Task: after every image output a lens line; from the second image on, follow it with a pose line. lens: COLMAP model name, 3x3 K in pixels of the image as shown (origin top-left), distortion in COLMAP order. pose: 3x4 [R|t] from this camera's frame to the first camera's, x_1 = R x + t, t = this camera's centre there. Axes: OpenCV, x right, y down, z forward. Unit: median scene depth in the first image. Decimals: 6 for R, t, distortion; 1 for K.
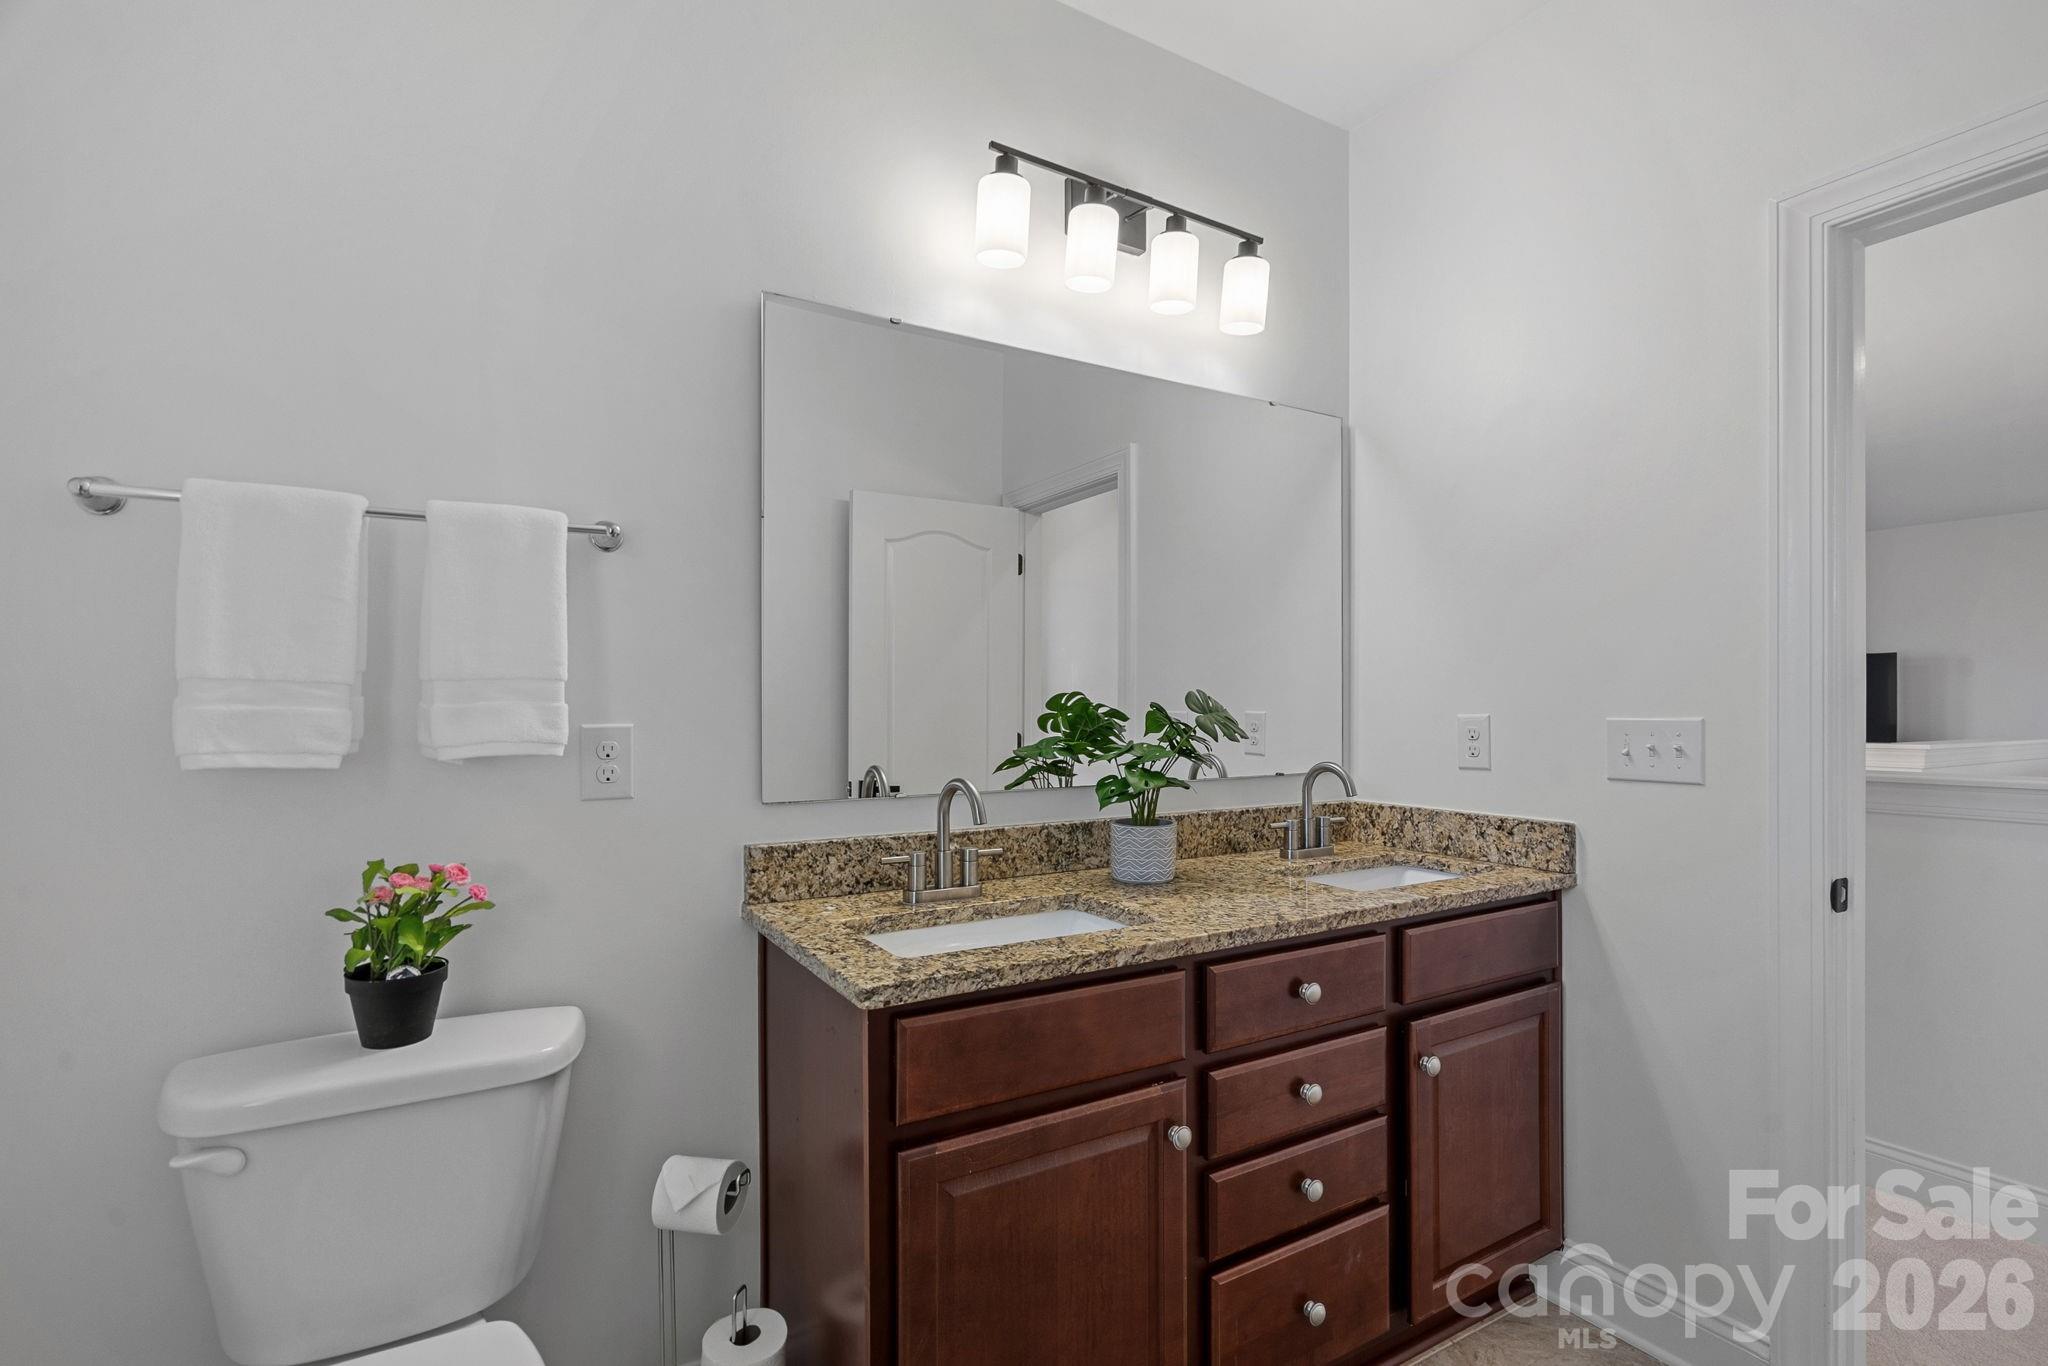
lens RADIAL K [[1028.2, 0, 1024.0], [0, 1028.2, 683.0], [0, 0, 1]] dist [0.002130, 0.000197]
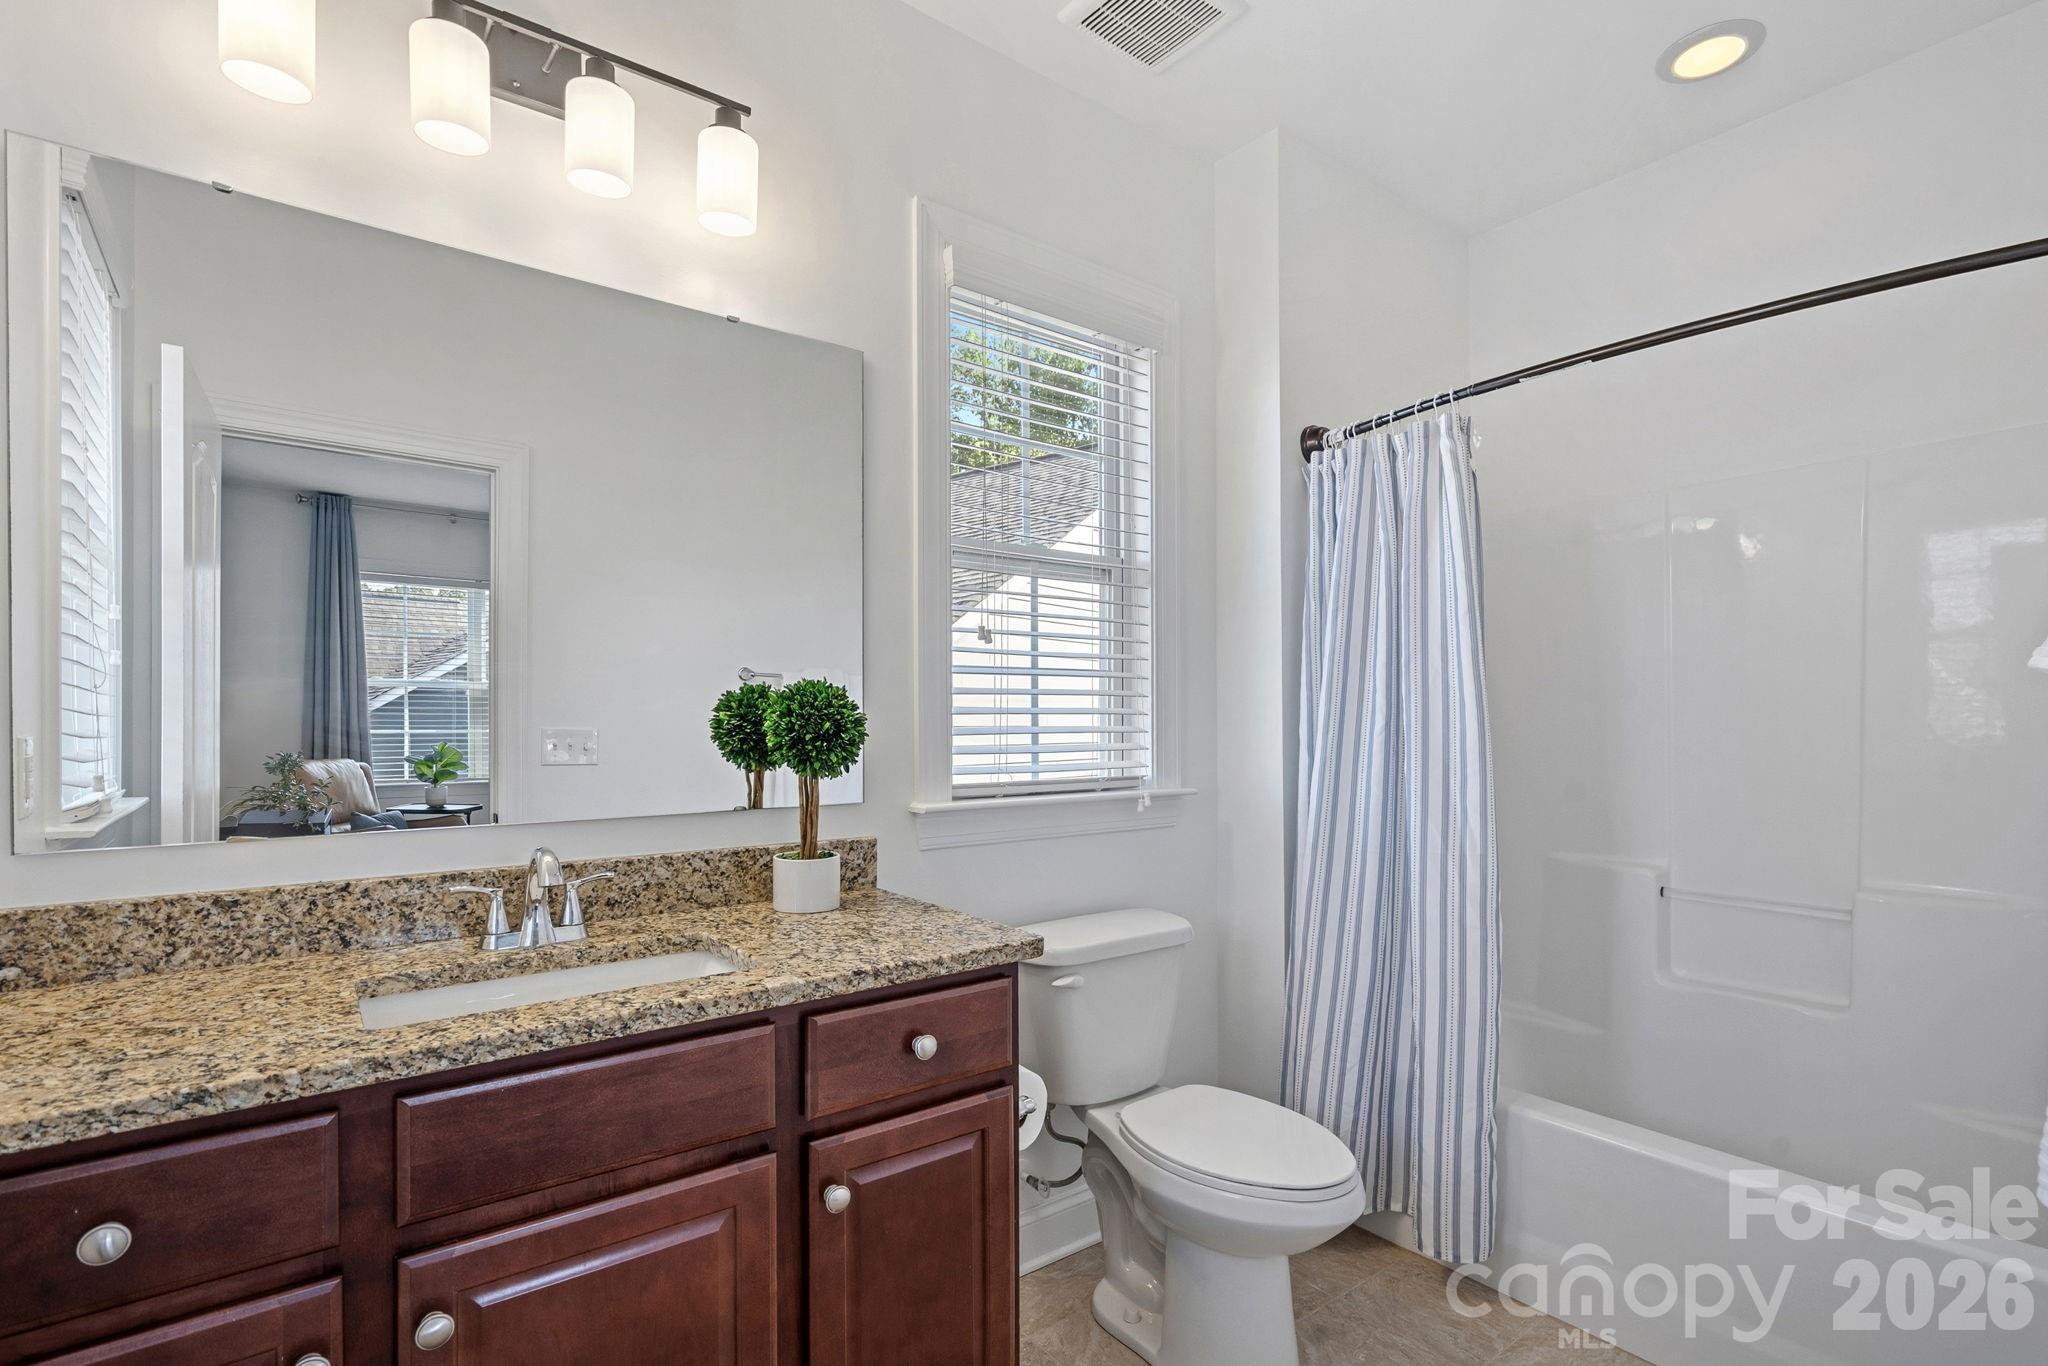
lens RADIAL K [[966.4, 0, 1019.7], [0, 966.4, 707.5], [0, 0, 1]] dist [-0.001204, -0.000307]
pose [[0.997839, -0.004032, 0.065589, 0.307332], [0.002974, 0.999864, 0.016211, 0.007018], [-0.065645, -0.015981, 0.997715, 0.201364]]
